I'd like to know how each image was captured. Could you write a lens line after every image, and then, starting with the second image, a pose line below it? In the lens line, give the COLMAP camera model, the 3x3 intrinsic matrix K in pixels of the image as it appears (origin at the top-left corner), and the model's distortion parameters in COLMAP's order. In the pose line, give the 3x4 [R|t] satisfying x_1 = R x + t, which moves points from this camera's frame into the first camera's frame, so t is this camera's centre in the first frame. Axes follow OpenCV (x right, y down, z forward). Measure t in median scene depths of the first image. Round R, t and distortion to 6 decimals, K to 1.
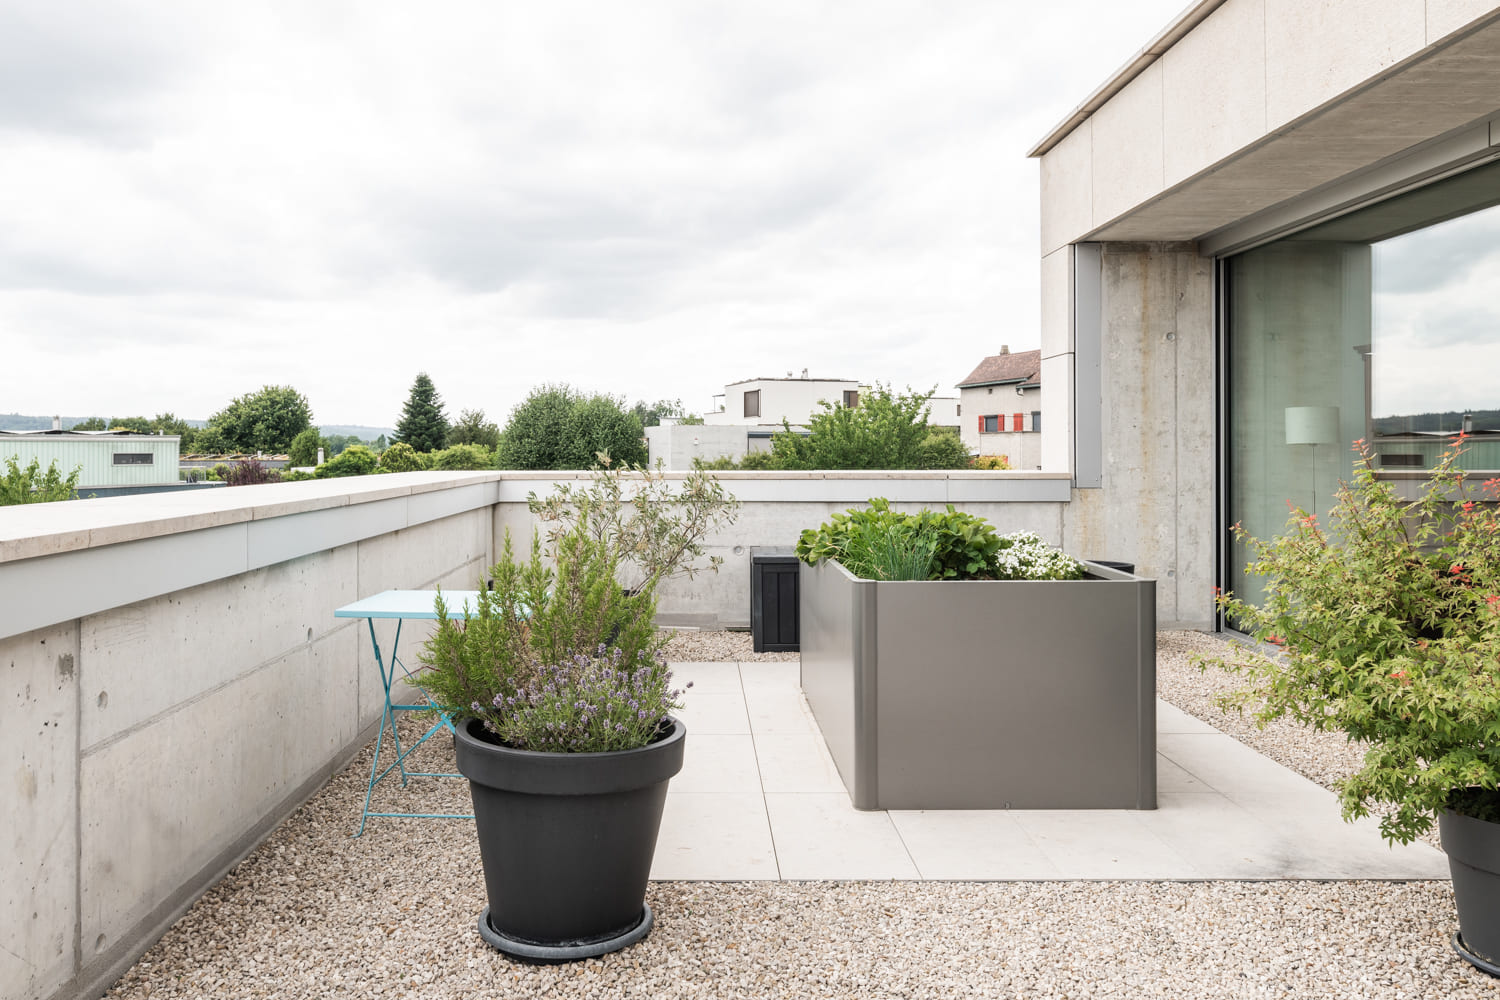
lens RADIAL K [[1182.7, 0, 750.0], [0, 1182.7, 500.0], [0, 0, 1]] dist [-0.008052, -0.000478]
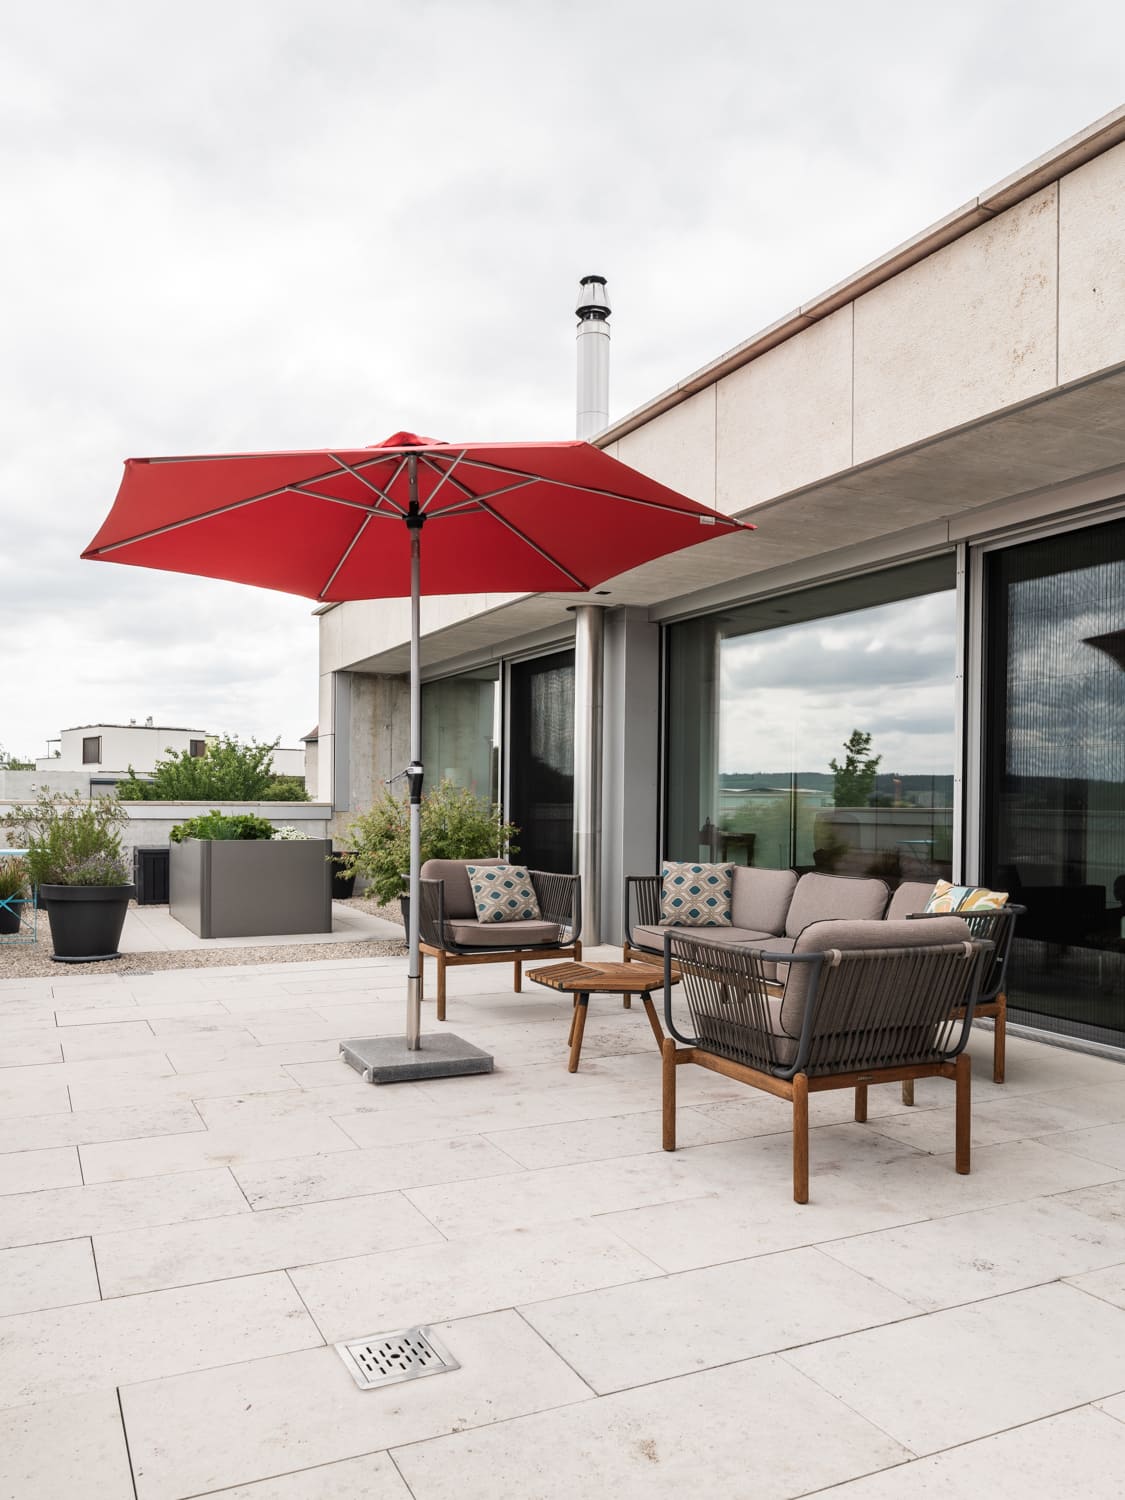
lens RADIAL K [[1157.3, 0, 612.5], [0, 1157.3, 815.3], [0, 0, 1]] dist [-0.001751, -0.000145]
pose [[0.909217, 0.004606, 0.416297, -0.008718], [0.007854, 0.999571, -0.028213, 0.006403], [-0.416249, 0.028922, 0.908791, -0.099123]]
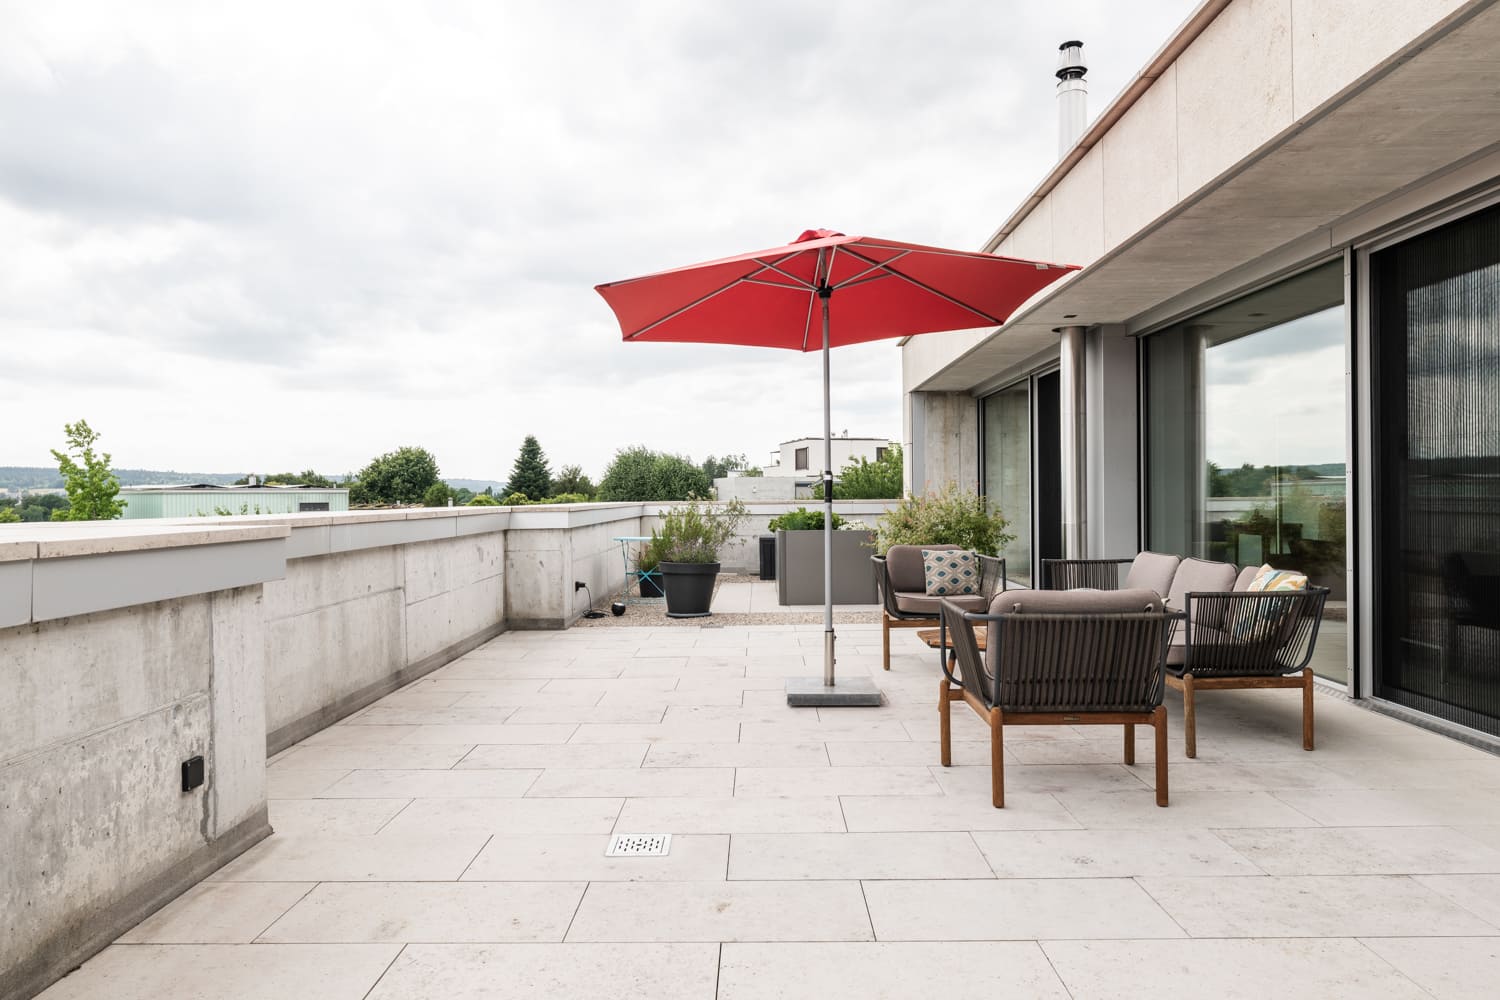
lens RADIAL K [[1033.5, 0, 750.0], [0, 1033.5, 500.0], [0, 0, 1]] dist [0.000602, 0.000121]
pose [[0.998485, -0.007053, -0.054579, 0.011559], [0.004855, 0.999176, -0.040294, 0.006901], [0.054818, 0.039968, 0.997696, -0.118401]]
